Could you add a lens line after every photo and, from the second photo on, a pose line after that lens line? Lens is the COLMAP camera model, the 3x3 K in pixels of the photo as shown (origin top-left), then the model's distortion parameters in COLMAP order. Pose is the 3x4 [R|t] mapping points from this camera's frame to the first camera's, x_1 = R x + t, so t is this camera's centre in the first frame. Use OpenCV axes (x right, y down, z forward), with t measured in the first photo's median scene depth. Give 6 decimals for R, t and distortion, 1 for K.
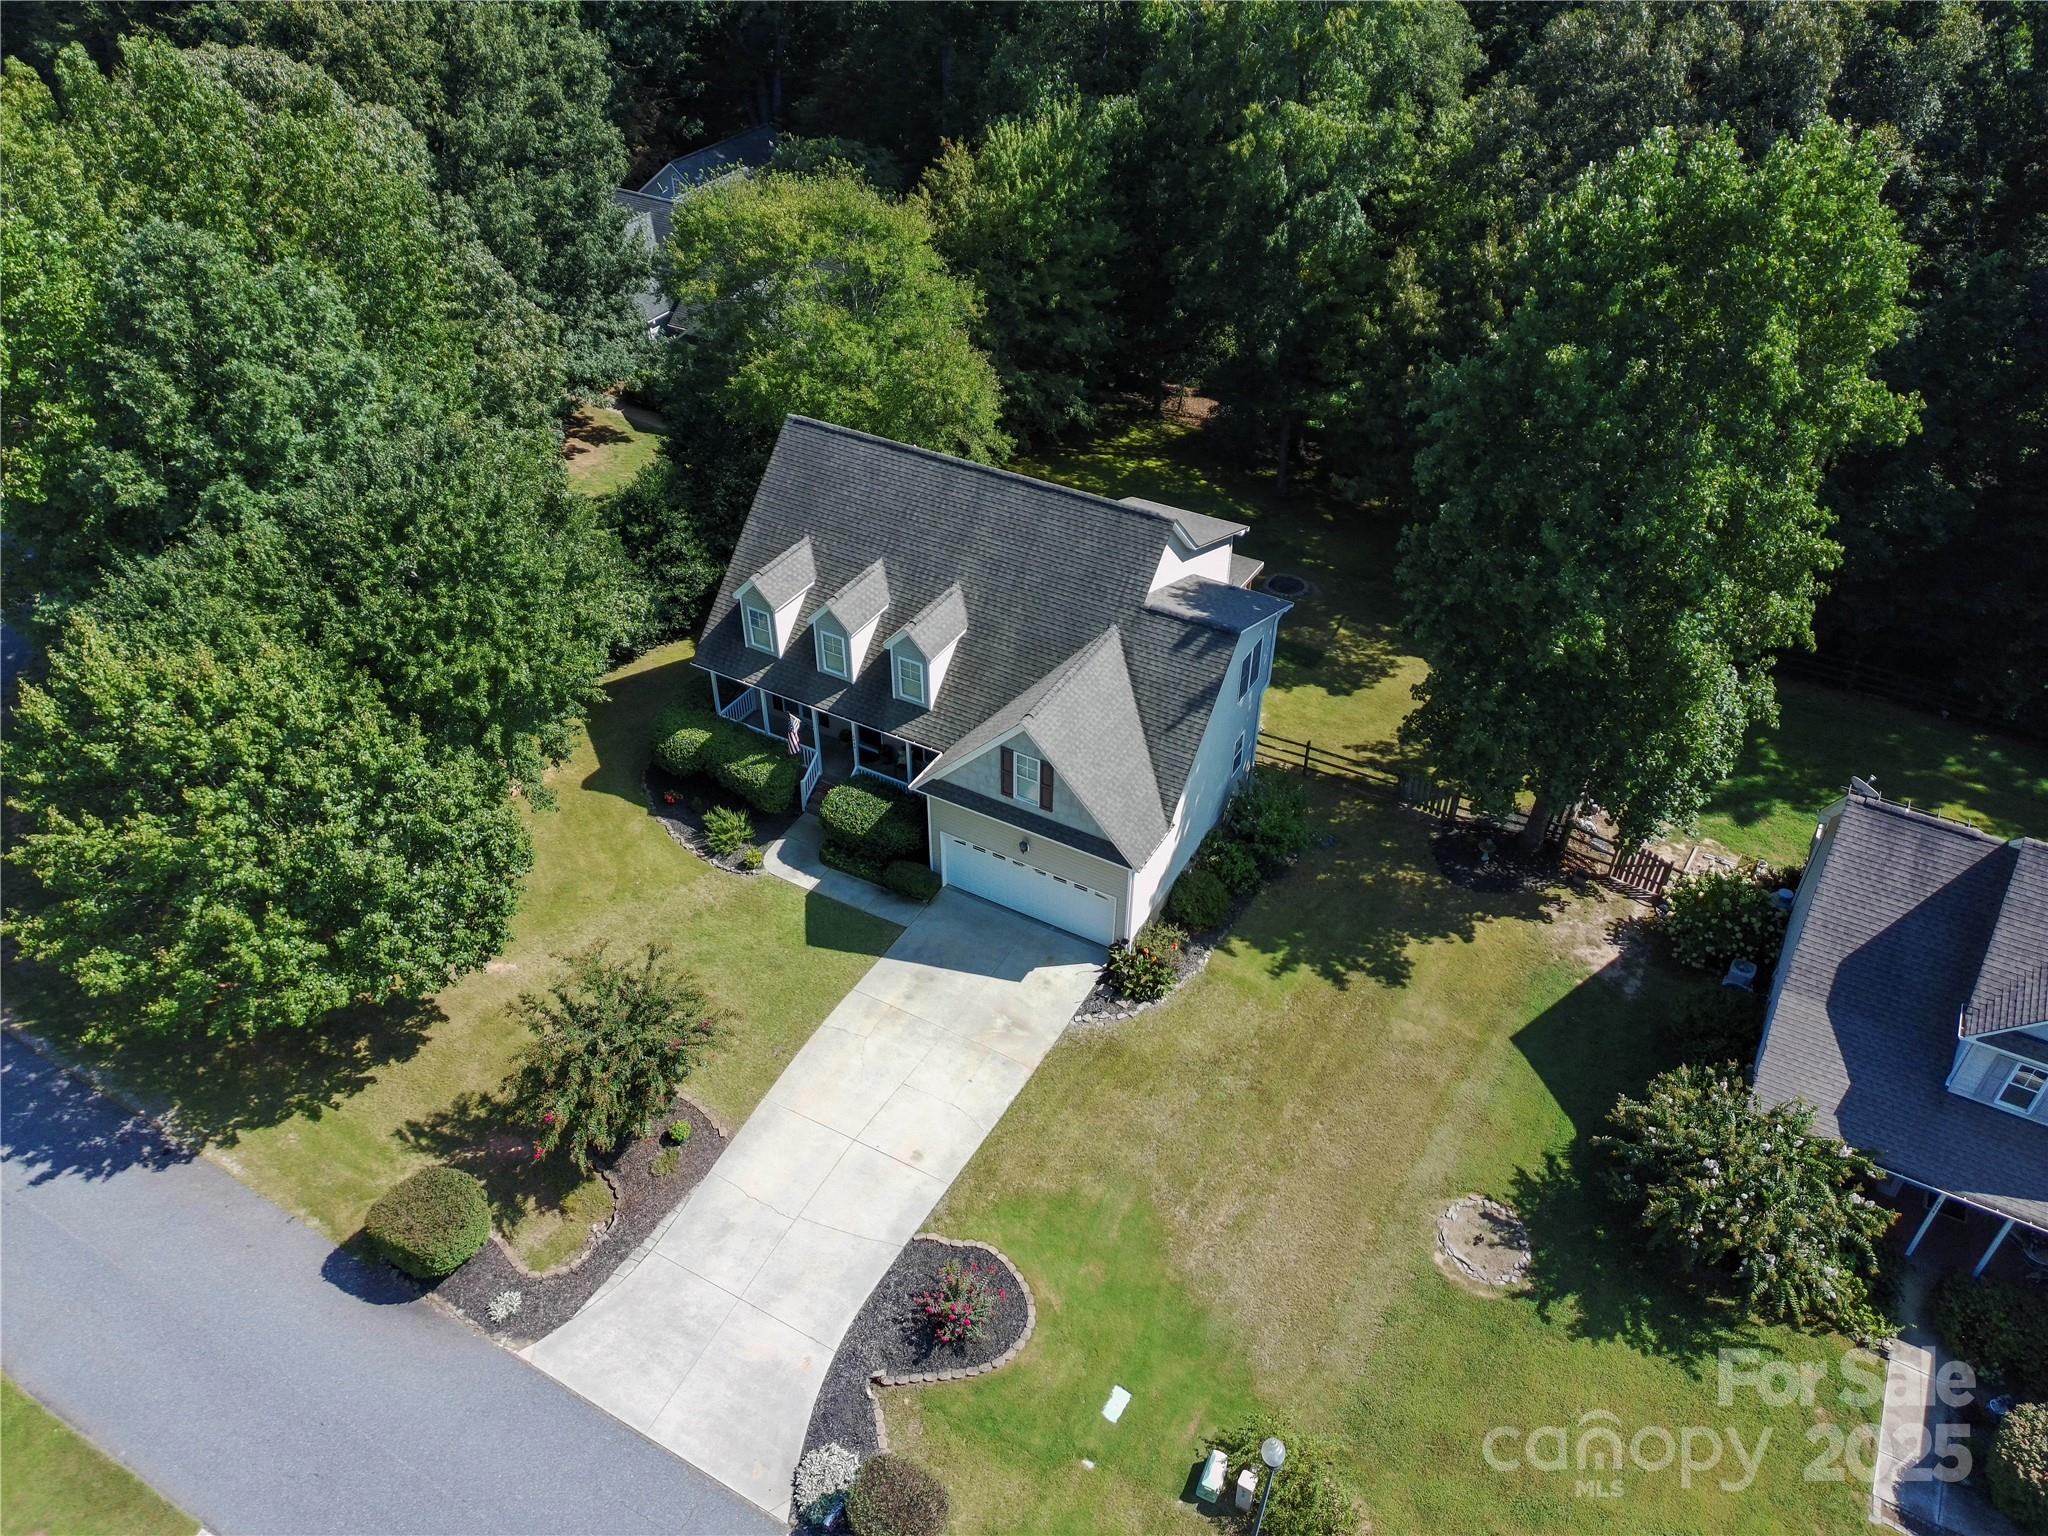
lens RADIAL K [[1457.8, 0, 1024.0], [0, 1457.8, 768.0], [0, 0, 1]] dist [0.041407, -0.063679]
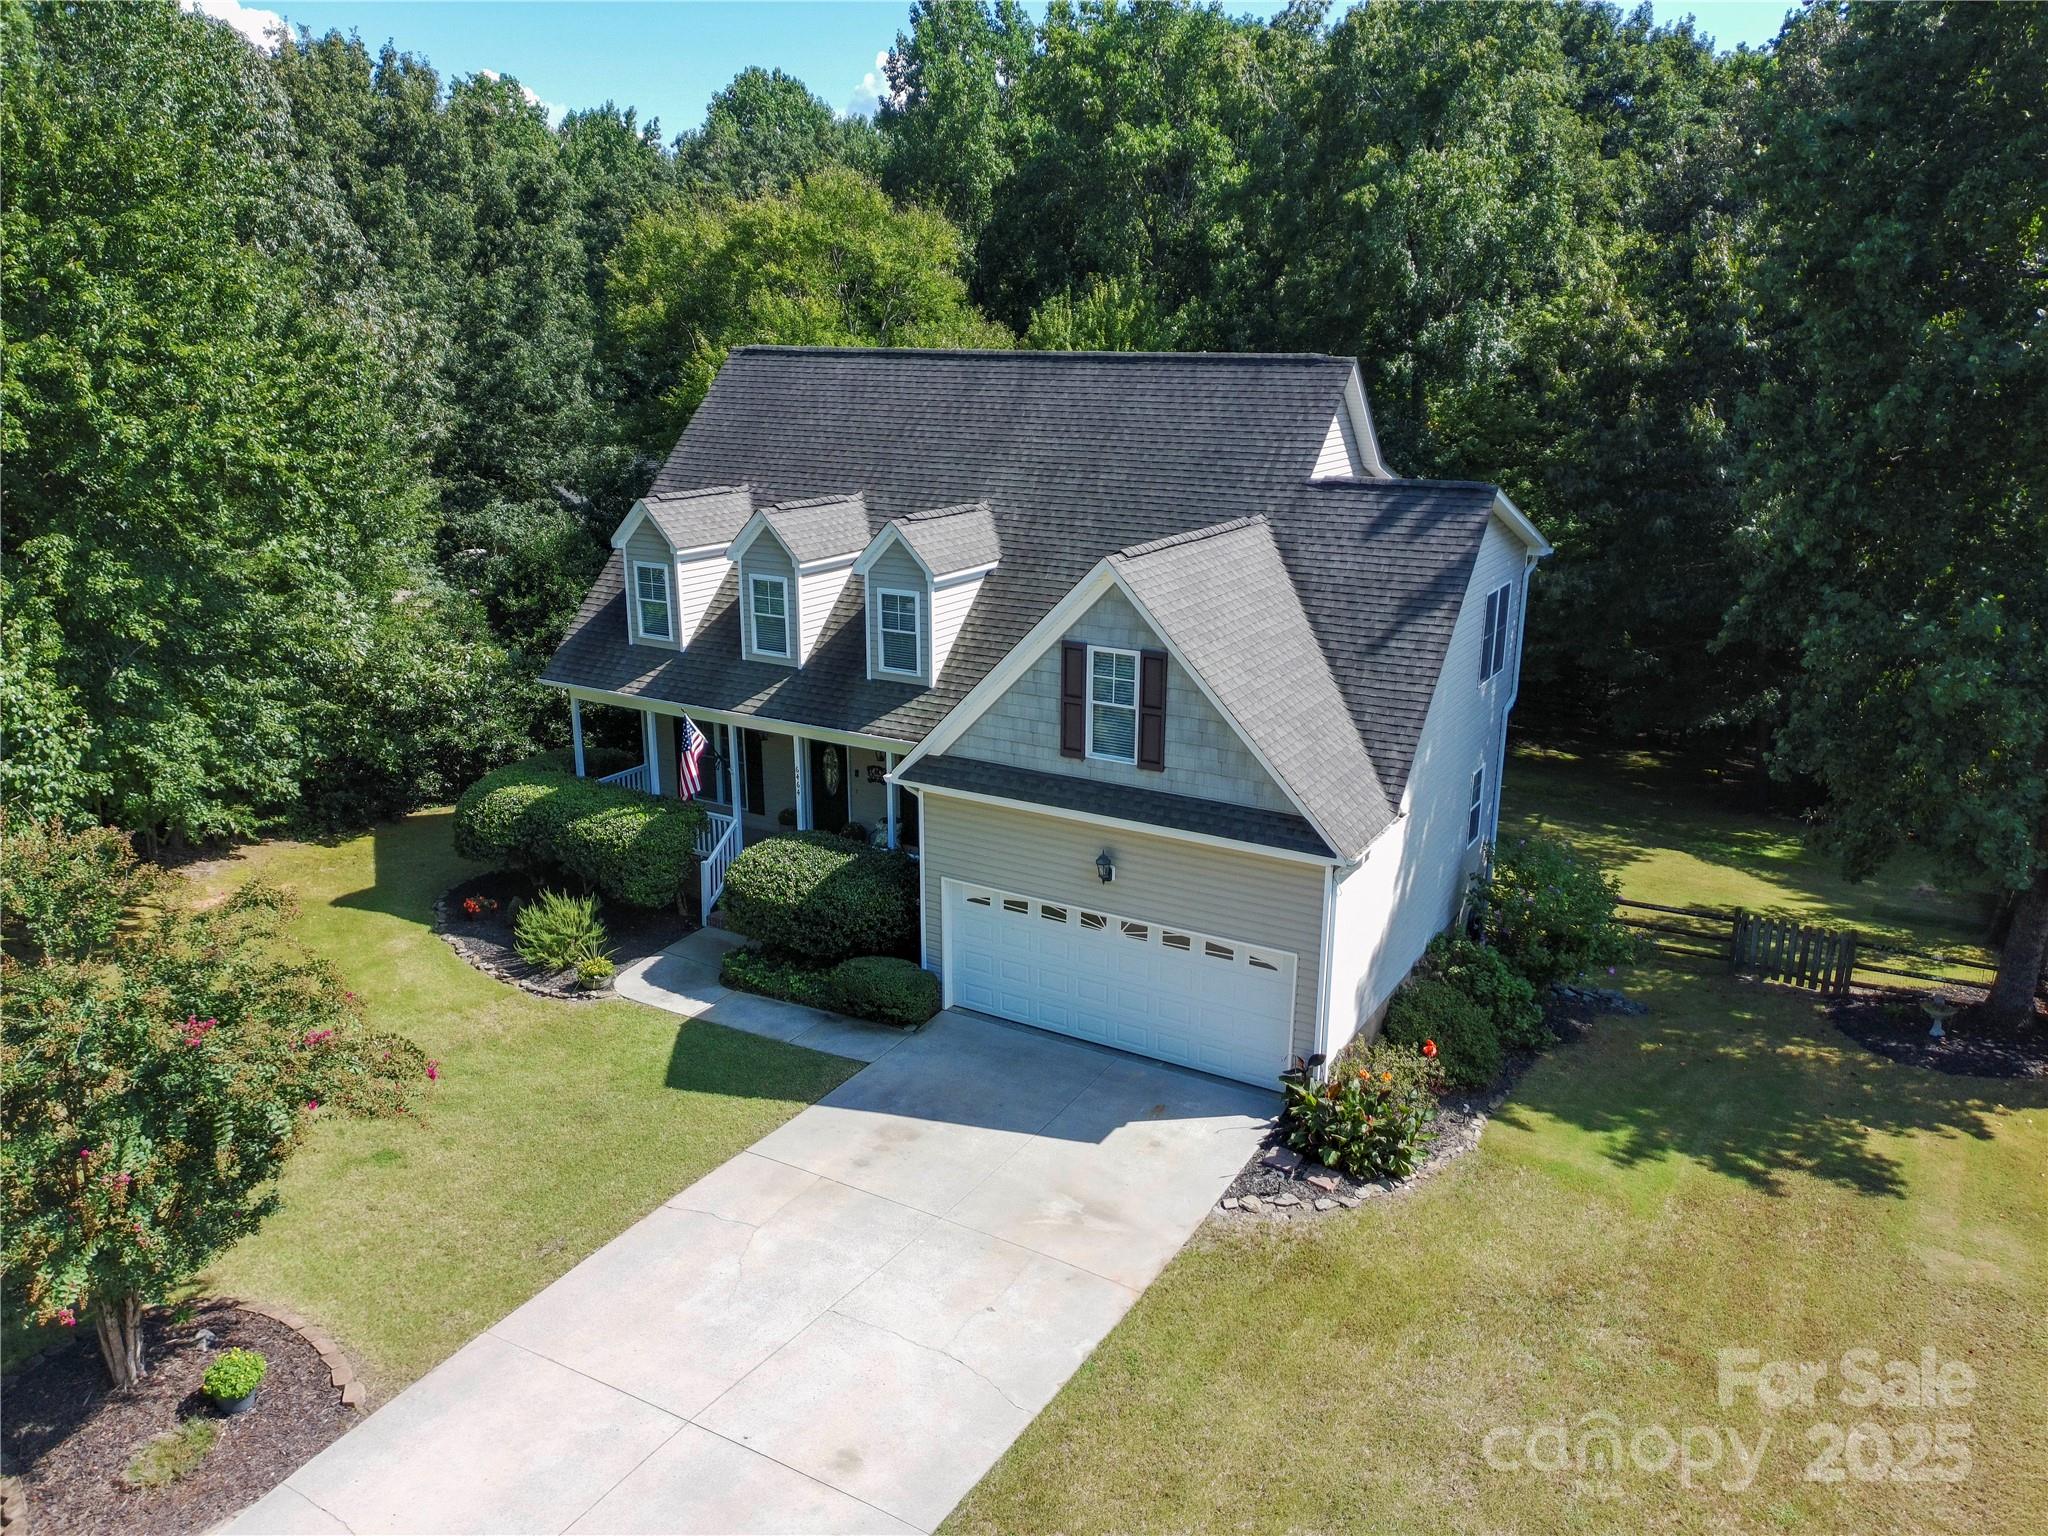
lens RADIAL K [[1499.6, 0, 1024.0], [0, 1499.6, 768.0], [0, 0, 1]] dist [0.048267, -0.041880]
pose [[0.999789, 0.005181, -0.019891, -0.017711], [-0.012092, 0.930798, -0.365335, 0.210409], [0.016622, 0.365498, 0.930664, 0.498351]]
